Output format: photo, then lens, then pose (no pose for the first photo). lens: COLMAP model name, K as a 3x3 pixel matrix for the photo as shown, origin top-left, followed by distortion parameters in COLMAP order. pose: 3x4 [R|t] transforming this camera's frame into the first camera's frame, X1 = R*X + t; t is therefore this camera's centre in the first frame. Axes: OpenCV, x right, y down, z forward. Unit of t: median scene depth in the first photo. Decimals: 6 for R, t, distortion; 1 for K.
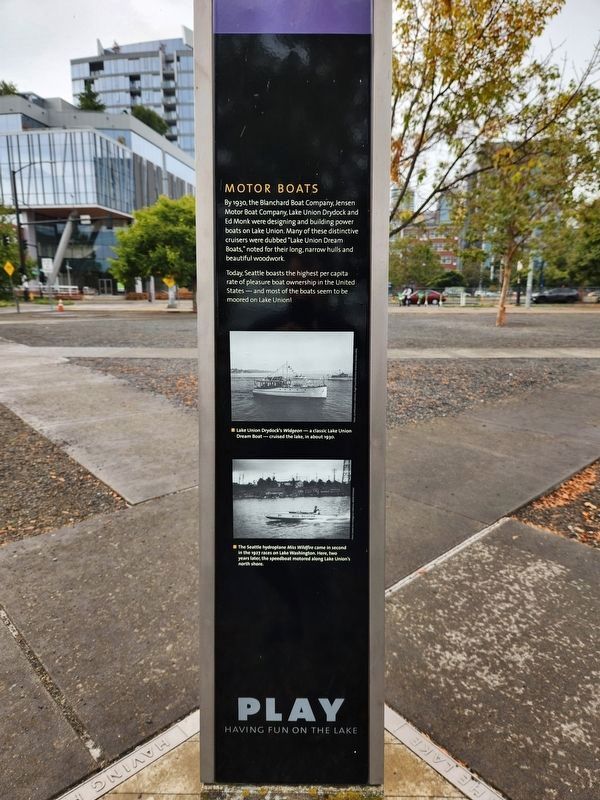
lens RADIAL K [[543.0, 0, 302.5], [0, 543.0, 404.4], [0, 0, 1]] dist [0.068037, -0.069178]
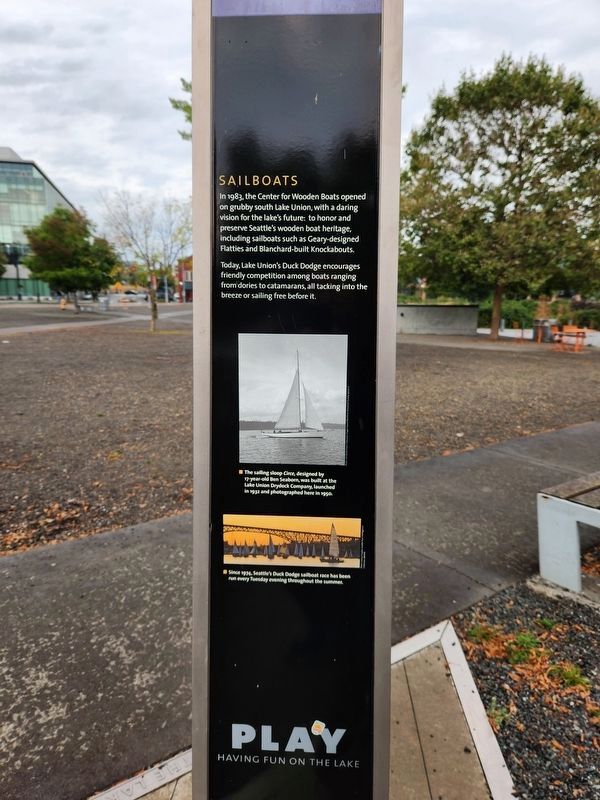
lens RADIAL K [[543.0, 0, 302.5], [0, 543.0, 404.4], [0, 0, 1]] dist [0.068037, -0.069178]
pose [[0.037454, -0.188786, 0.981304, -0.464713], [0.184511, 0.966415, 0.178879, -0.088469], [-0.982116, 0.174362, 0.071029, 0.461603]]
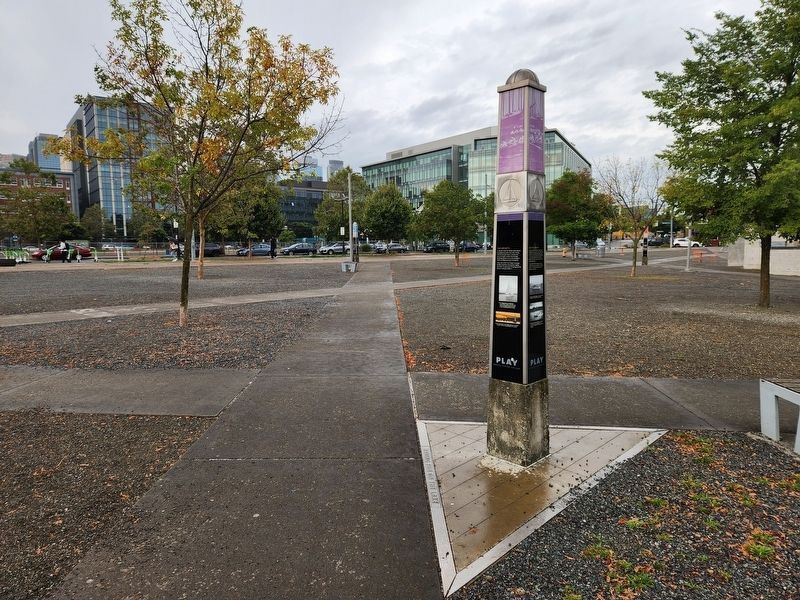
lens RADIAL K [[543.0, 0, 400.0], [0, 543.0, 300.0], [0, 0, 1]] dist [0.068037, -0.069178]
pose [[0.681970, -0.082499, 0.726712, -1.815431], [0.155786, 0.987201, -0.034123, 0.025337], [-0.714596, 0.136482, 0.686094, -0.591531]]
